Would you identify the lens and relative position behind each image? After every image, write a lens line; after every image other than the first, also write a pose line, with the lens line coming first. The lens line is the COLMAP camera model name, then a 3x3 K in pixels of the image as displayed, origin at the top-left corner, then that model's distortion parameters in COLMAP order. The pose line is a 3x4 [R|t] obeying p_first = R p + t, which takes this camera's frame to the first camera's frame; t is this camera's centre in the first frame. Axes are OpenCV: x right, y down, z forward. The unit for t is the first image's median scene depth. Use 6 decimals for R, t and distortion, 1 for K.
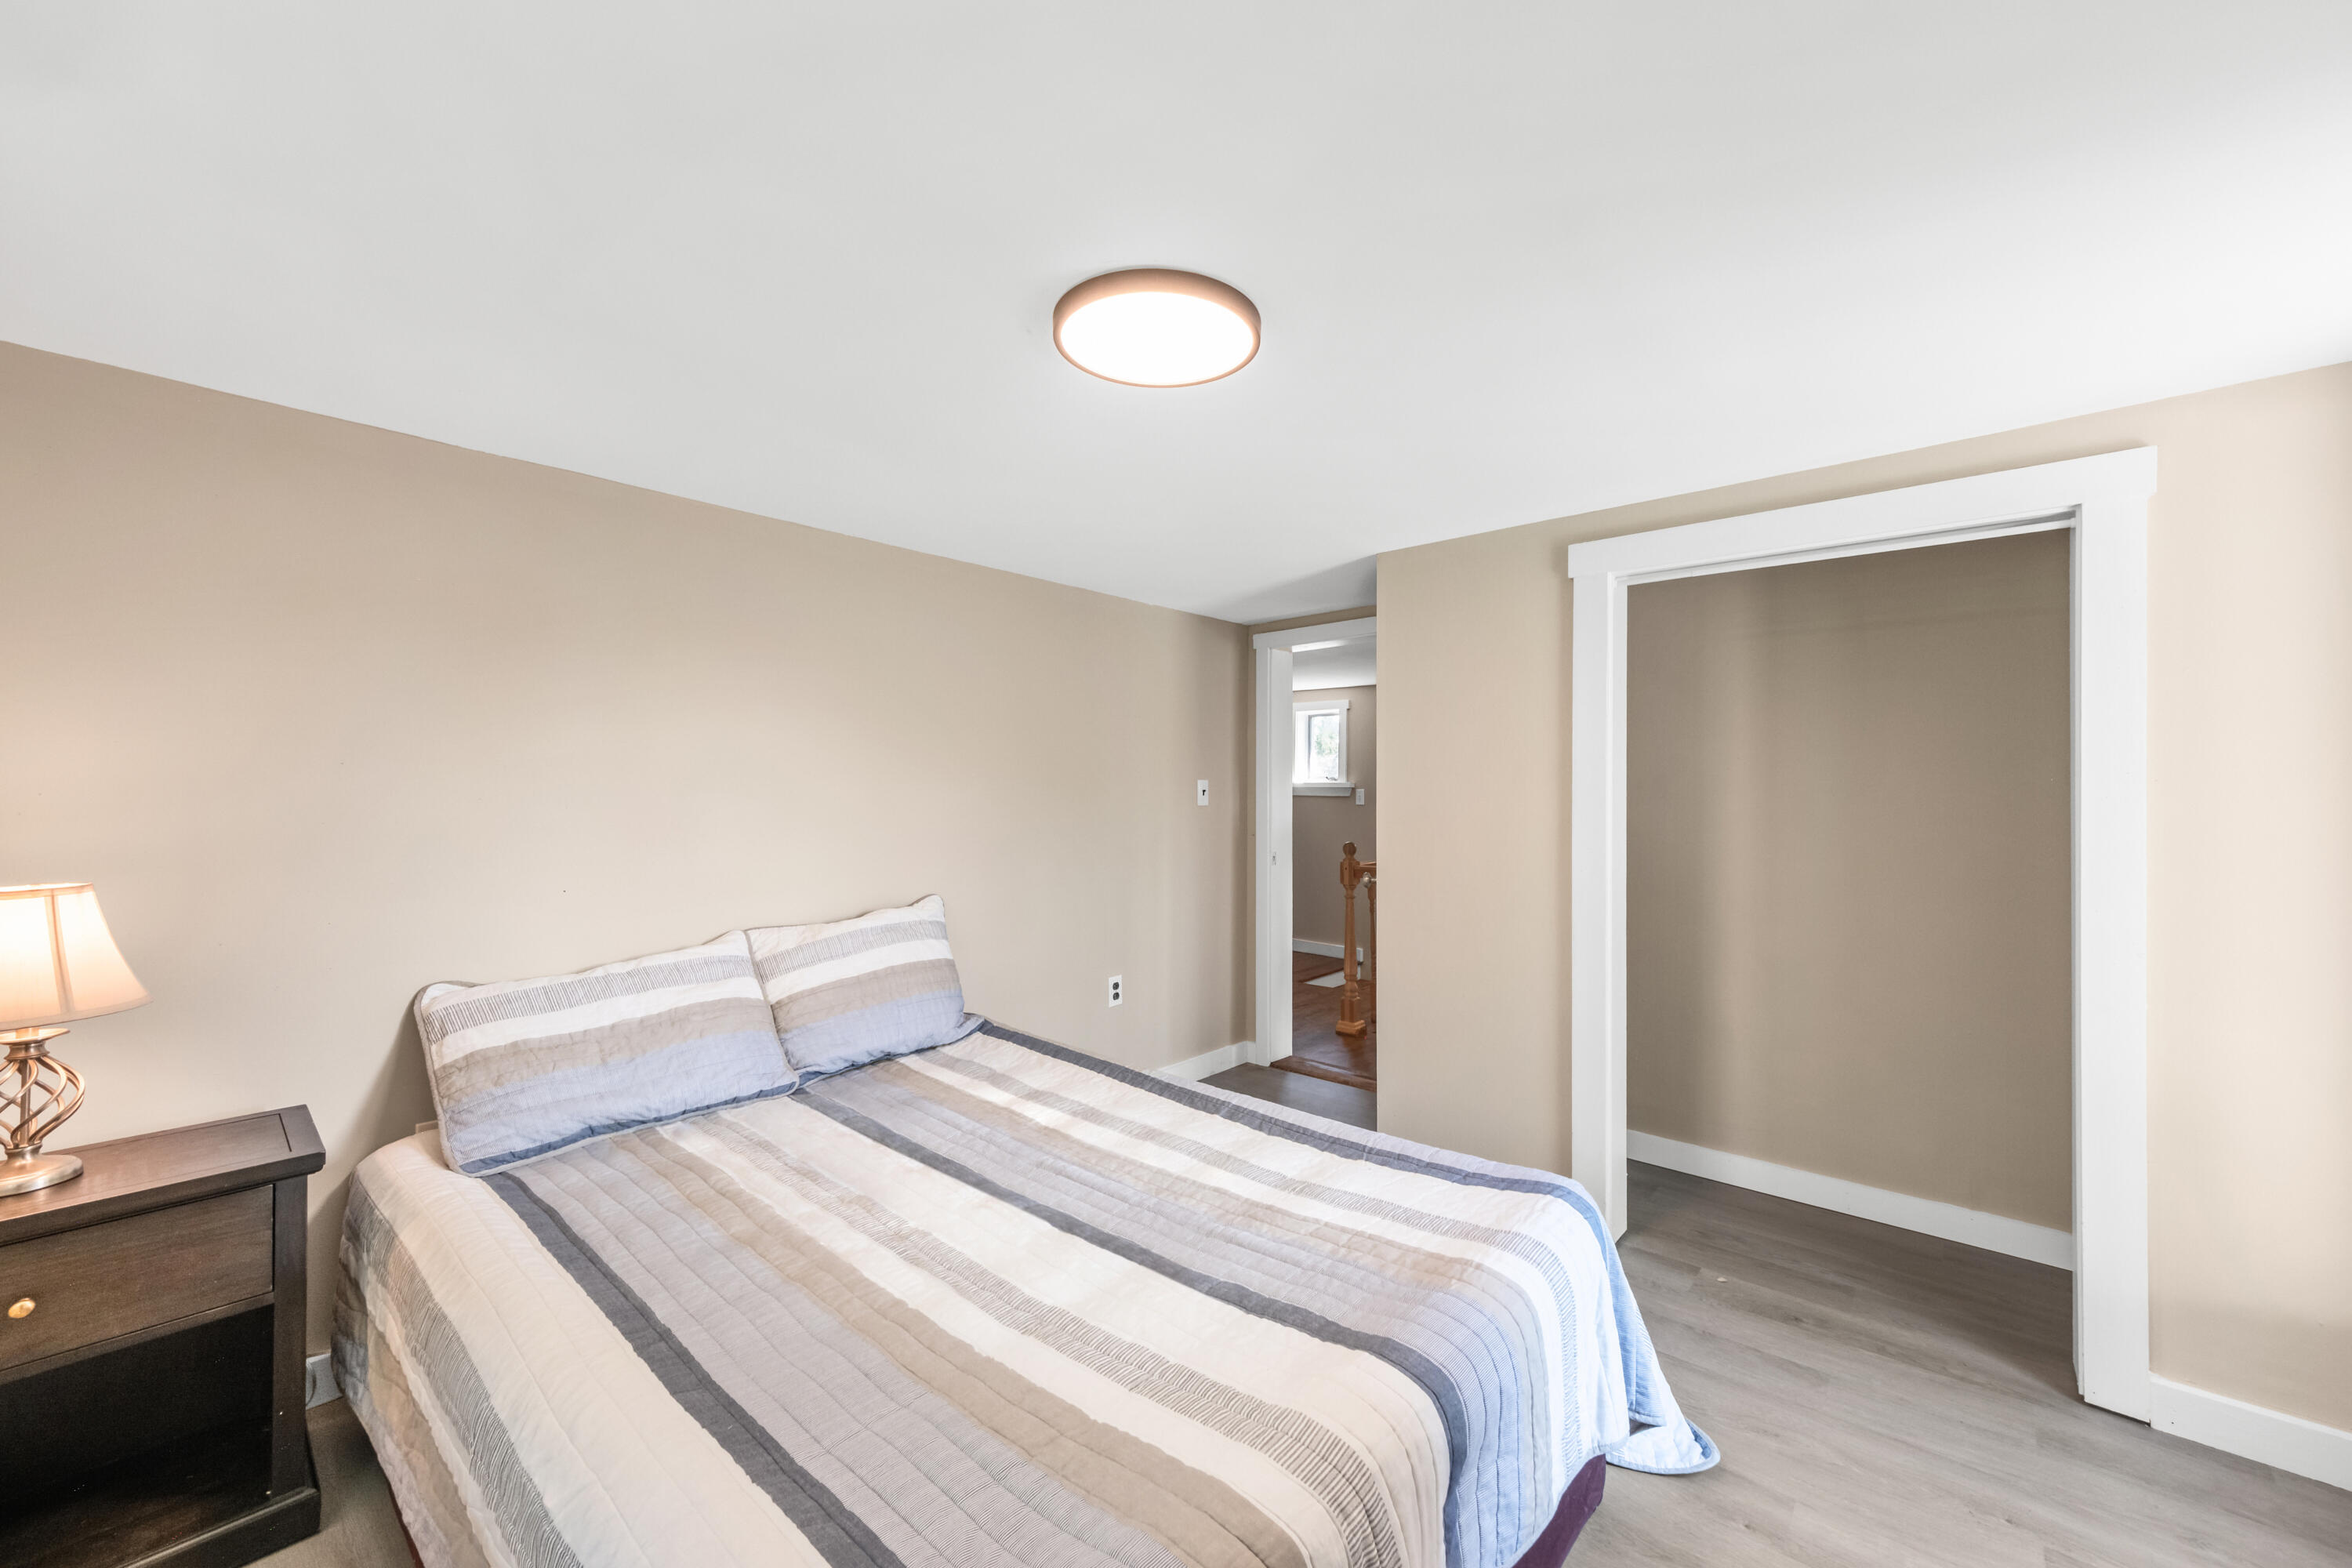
lens RADIAL K [[924.1, 0, 1176.1], [0, 924.1, 758.4], [0, 0, 1]] dist [0.015751, -0.000070]
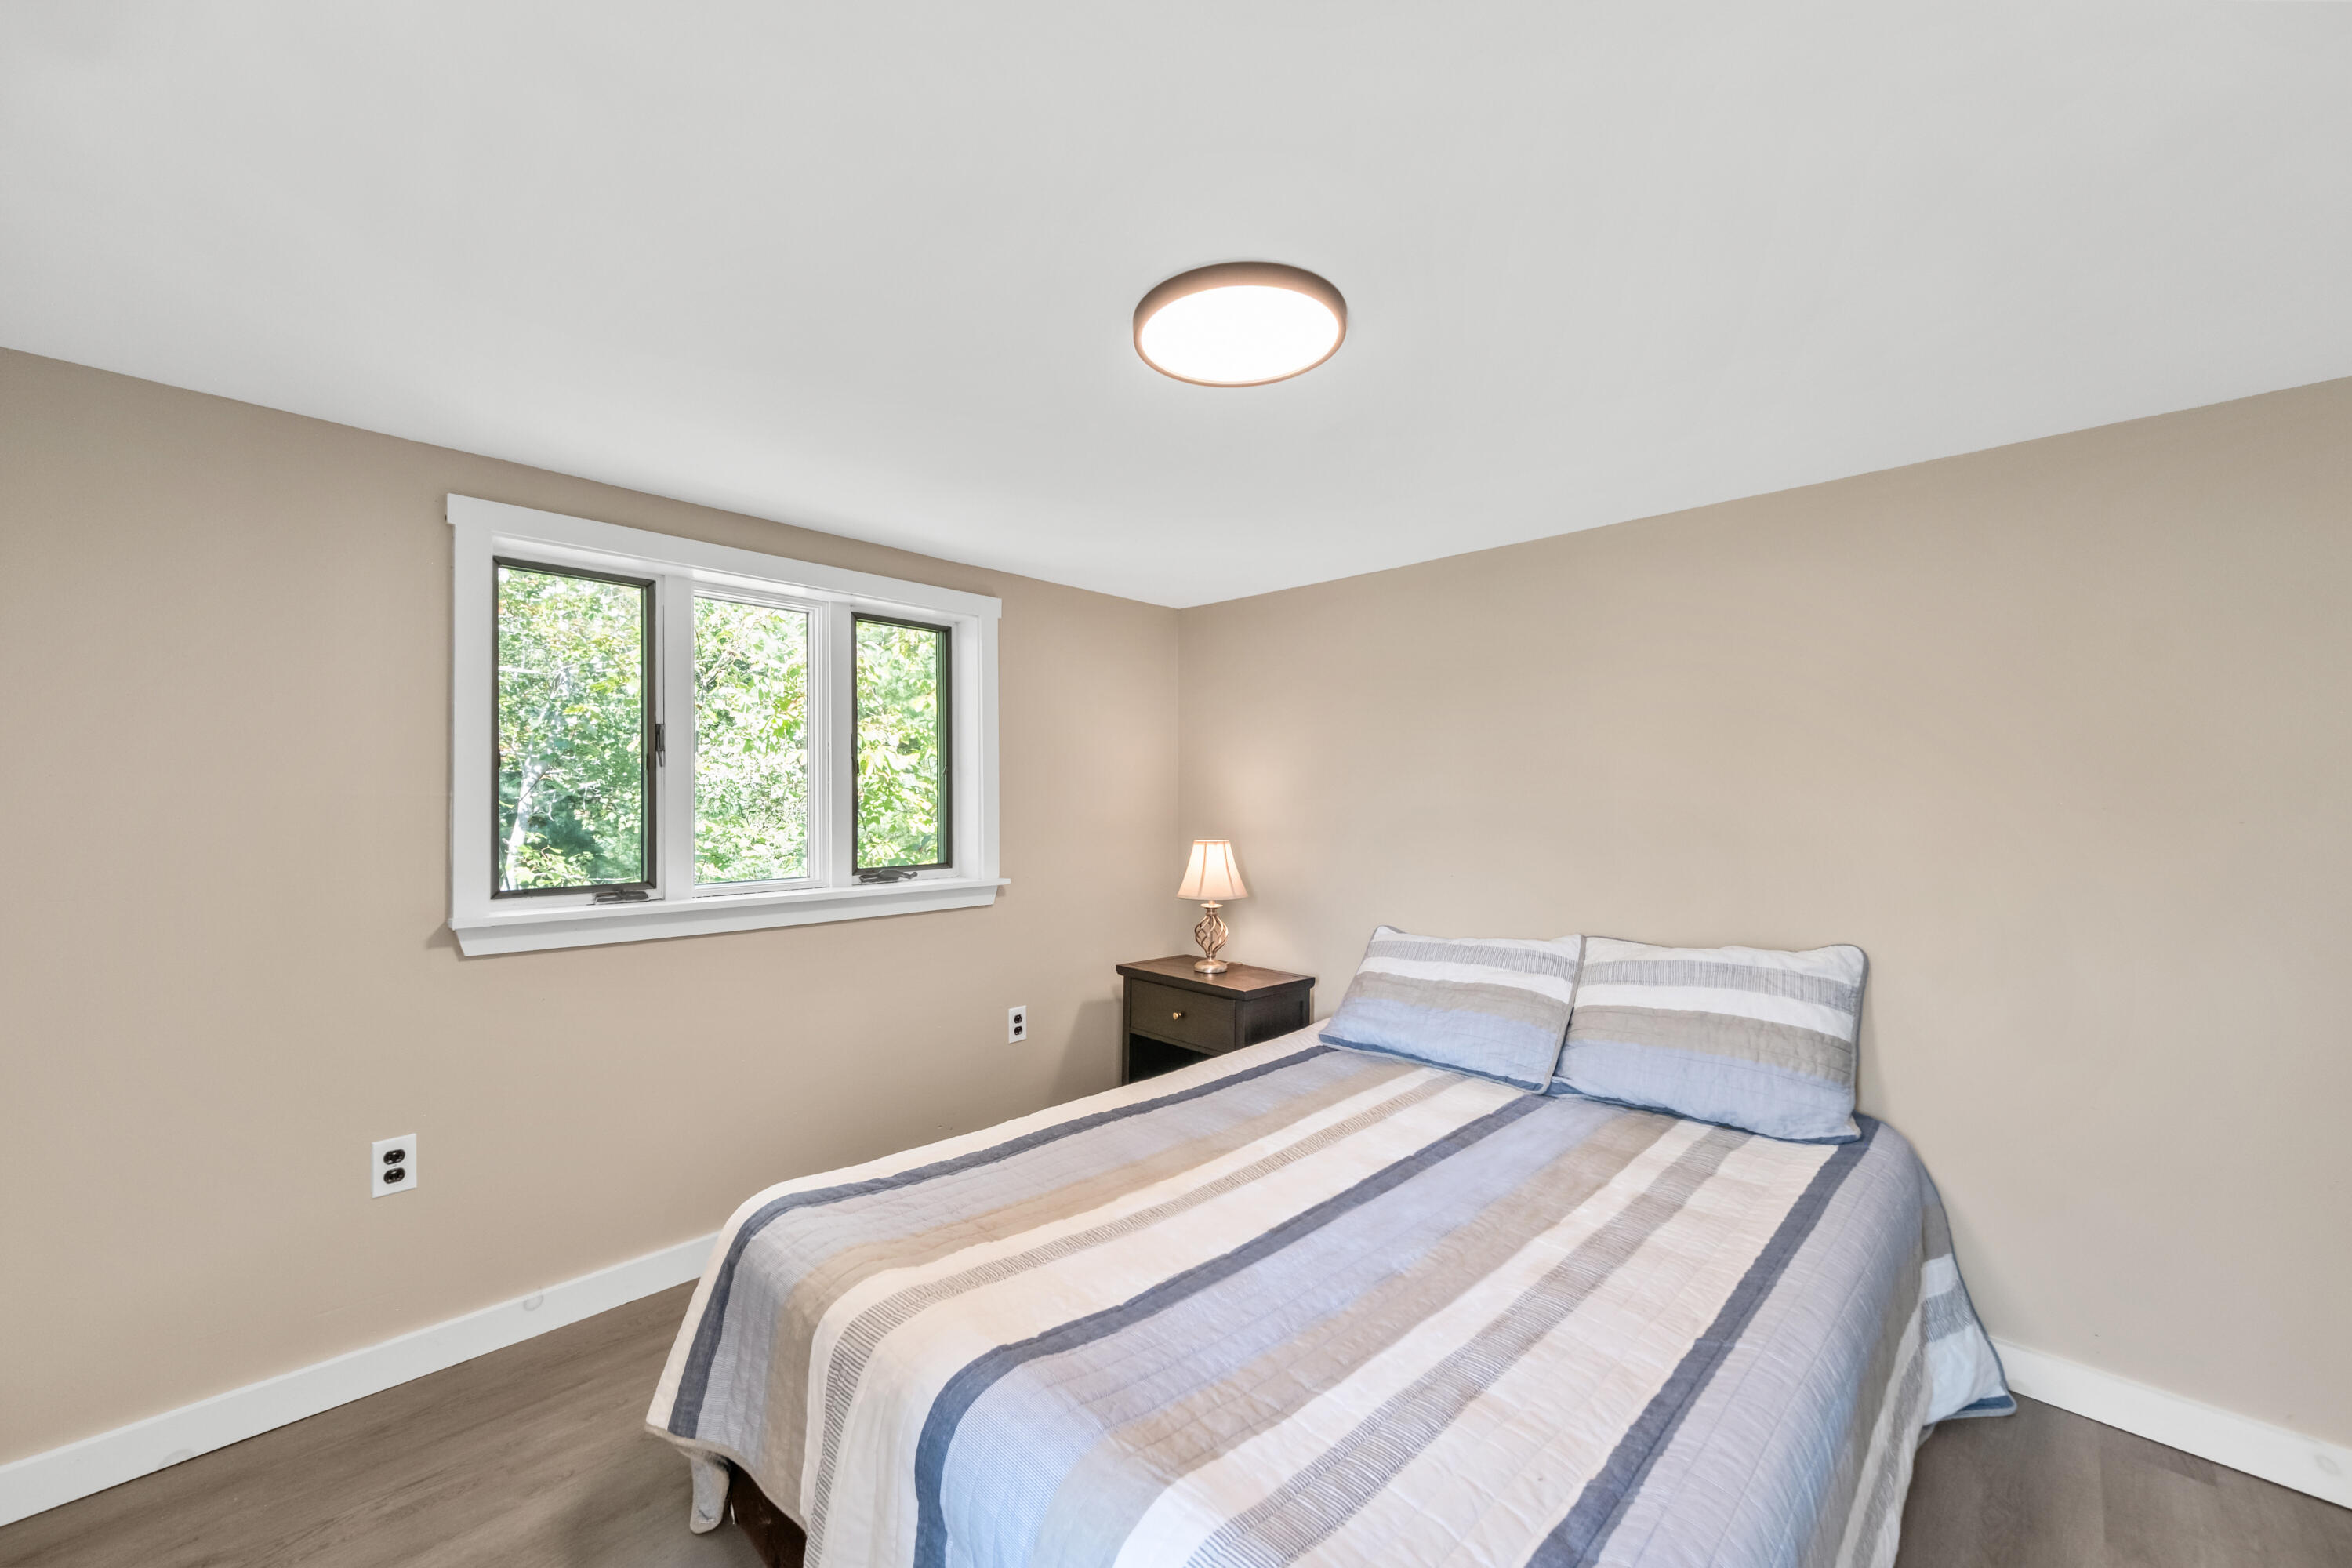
lens RADIAL K [[924.1, 0, 1176.1], [0, 924.1, 758.4], [0, 0, 1]] dist [0.015751, -0.000070]
pose [[-0.060703, -0.044760, -0.997152, 0.649919], [0.028421, 0.998511, -0.046552, 0.026312], [0.997751, -0.031166, -0.059340, 0.671381]]
